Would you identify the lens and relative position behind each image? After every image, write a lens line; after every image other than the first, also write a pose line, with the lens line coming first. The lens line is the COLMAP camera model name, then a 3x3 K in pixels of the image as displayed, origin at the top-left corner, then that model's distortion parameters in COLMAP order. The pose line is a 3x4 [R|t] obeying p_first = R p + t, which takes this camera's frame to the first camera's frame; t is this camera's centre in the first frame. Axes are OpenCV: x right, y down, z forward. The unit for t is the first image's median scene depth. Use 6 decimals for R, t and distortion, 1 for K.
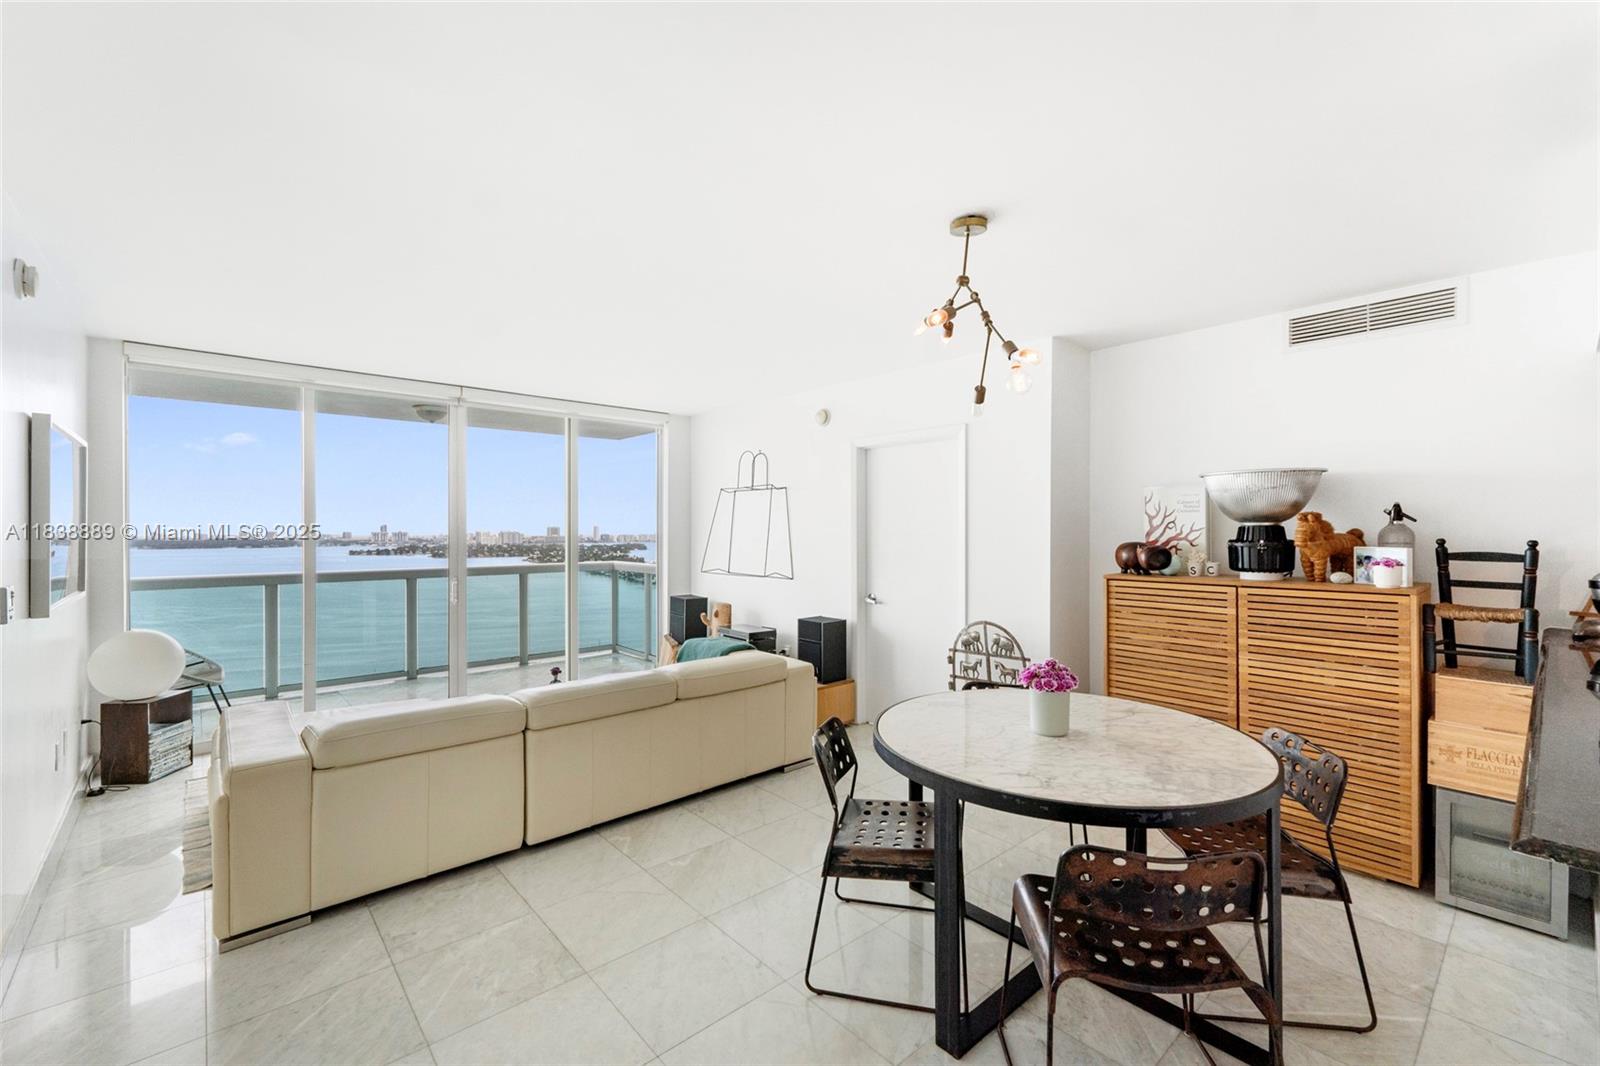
lens RADIAL K [[679.4, 0, 795.5], [0, 679.4, 530.8], [0, 0, 1]] dist [0.008785, 0.001965]
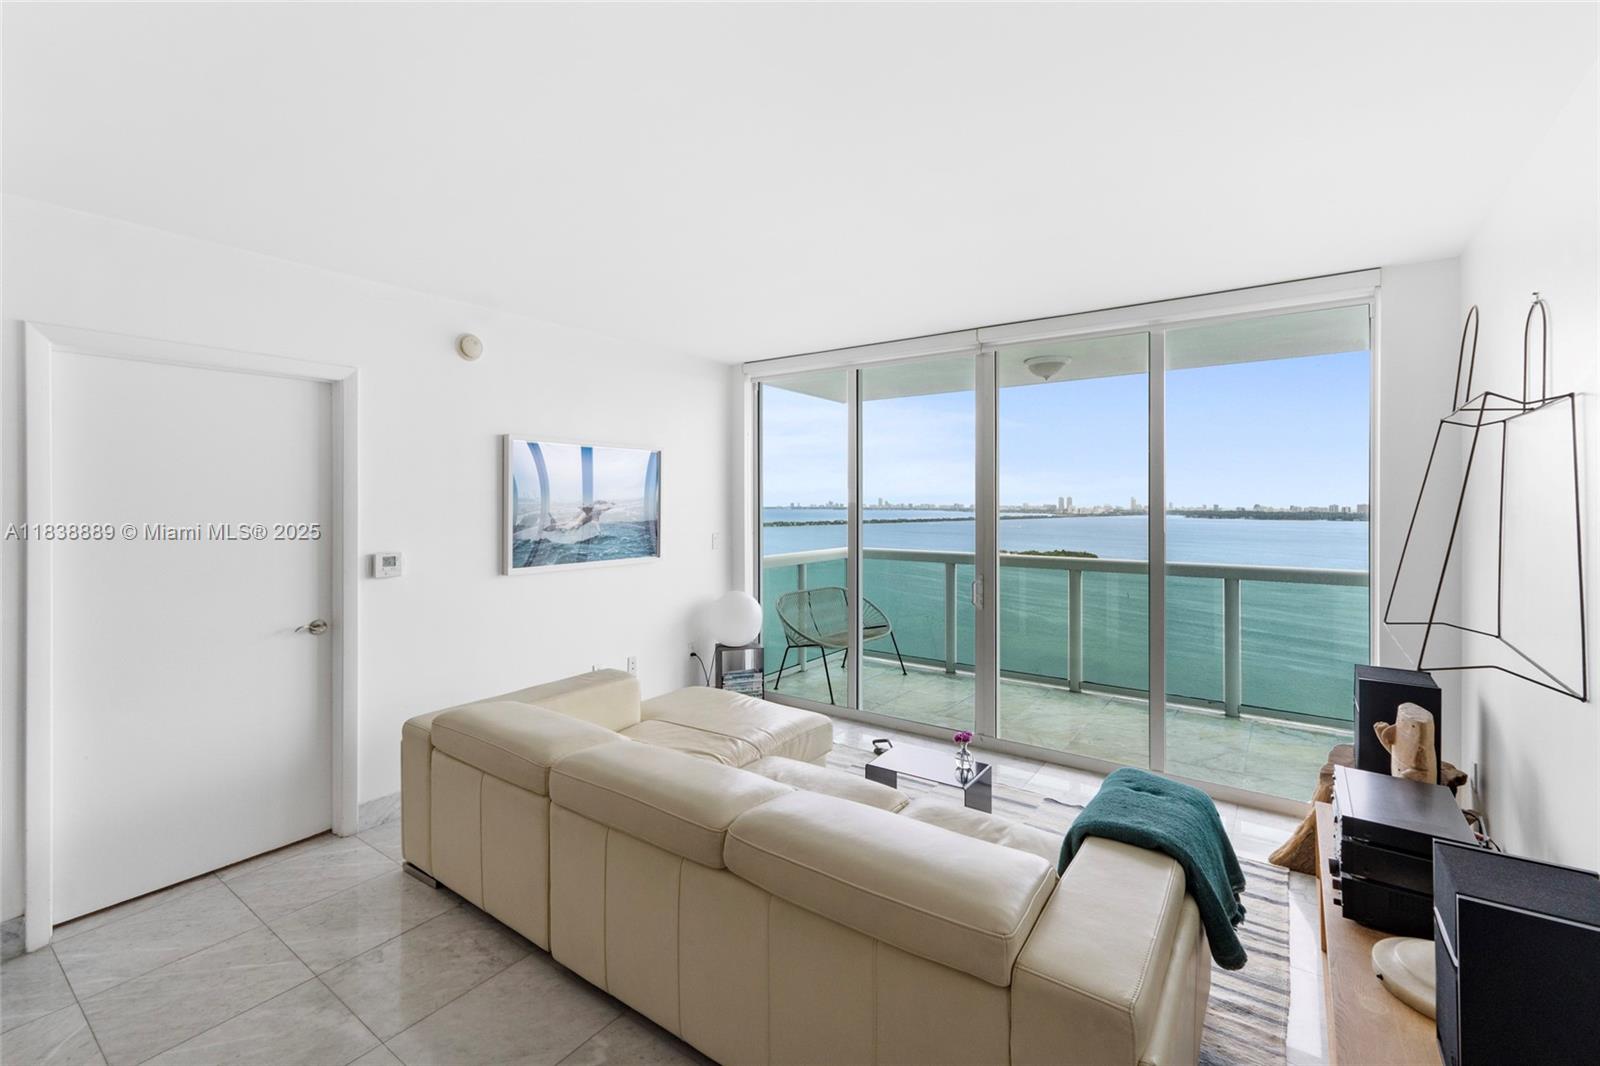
lens RADIAL K [[679.4, 0, 798.1], [0, 679.4, 501.2], [0, 0, 1]] dist [0.008785, 0.001965]
pose [[0.215809, -0.002369, -0.976433, 0.189073], [-0.001097, 0.999996, -0.002669, -0.011981], [0.976435, 0.001647, 0.215806, 0.544796]]
